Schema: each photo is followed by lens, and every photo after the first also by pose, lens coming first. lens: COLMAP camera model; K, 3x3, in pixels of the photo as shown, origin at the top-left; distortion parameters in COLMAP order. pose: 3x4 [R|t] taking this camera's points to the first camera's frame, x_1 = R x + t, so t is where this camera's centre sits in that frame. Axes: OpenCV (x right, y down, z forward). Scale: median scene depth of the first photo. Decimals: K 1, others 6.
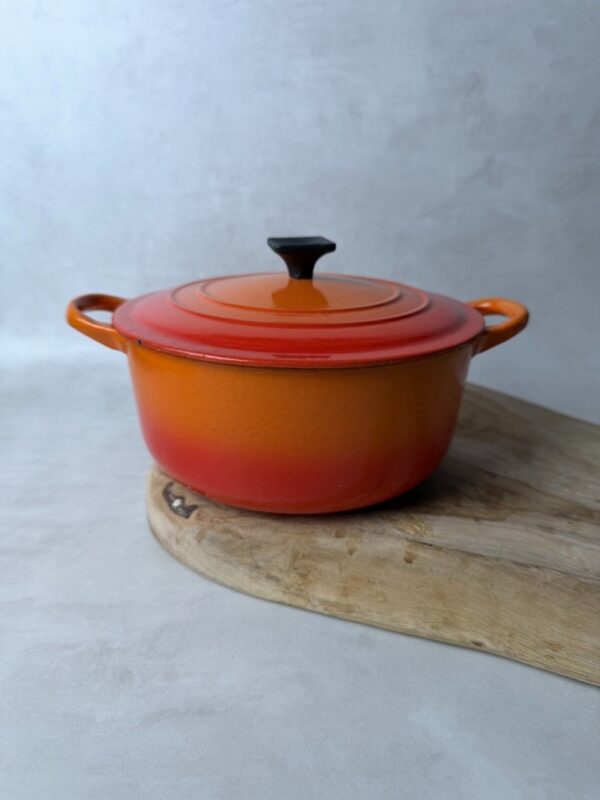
lens RADIAL K [[580.3, 0, 300.0], [0, 580.3, 400.0], [0, 0, 1]] dist [0.021360, -0.118591]
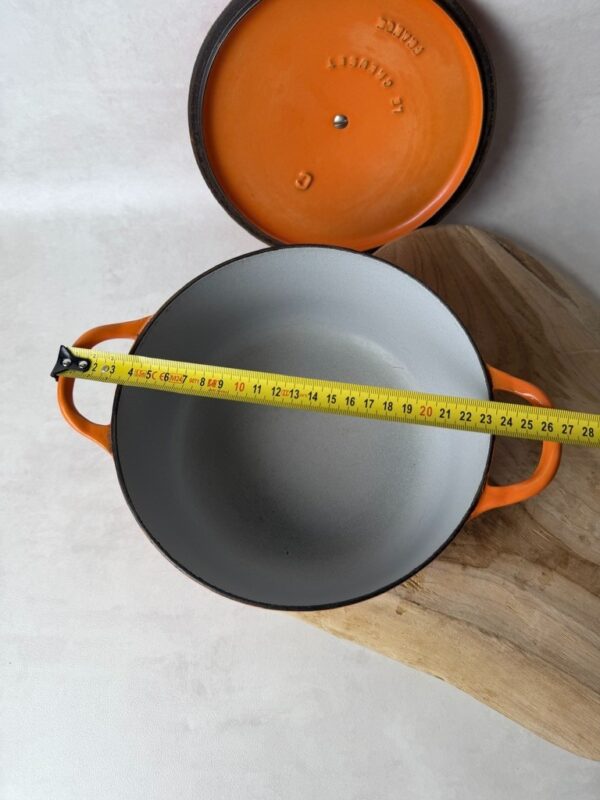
lens RADIAL K [[572.6, 0, 302.4], [0, 572.6, 394.3], [0, 0, 1]] dist [-0.028583, 0.001591]
pose [[0.996906, -0.005000, -0.078449, 0.075620], [0.062203, 0.660358, 0.748370, -0.981308], [0.048063, -0.750934, 0.658626, 0.522909]]
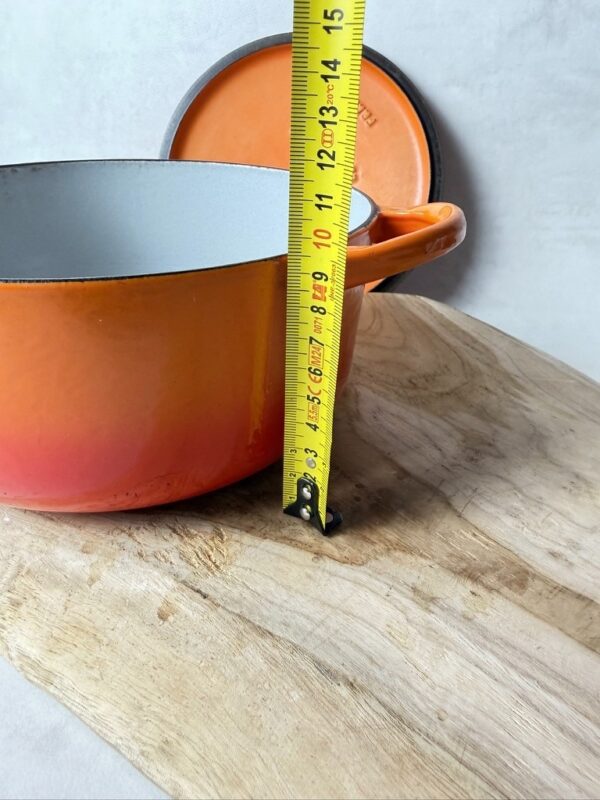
lens RADIAL K [[574.4, 0, 302.8], [0, 574.4, 360.1], [0, 0, 1]] dist [-0.000009, -0.000766]
pose [[0.975638, 0.106518, -0.191792, 0.412213], [-0.088885, 0.991177, 0.098329, -0.057269], [0.200574, -0.078886, 0.976497, 0.464957]]
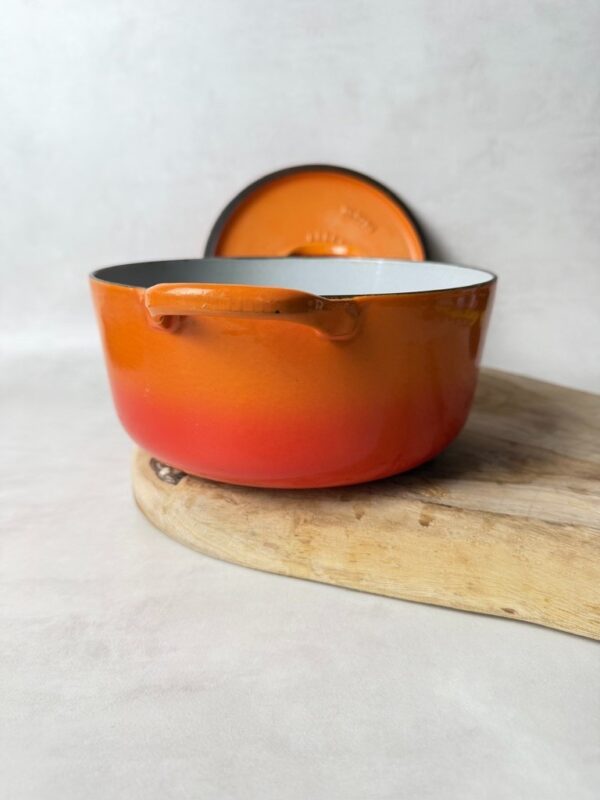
lens RADIAL K [[586.3, 0, 291.7], [0, 586.3, 398.9], [0, 0, 1]] dist [0.041157, -0.148449]
pose [[0.999884, -0.010850, -0.010721, -0.003344], [0.010165, 0.998022, -0.062043, 0.140200], [0.011373, 0.061927, 0.998016, 0.093462]]
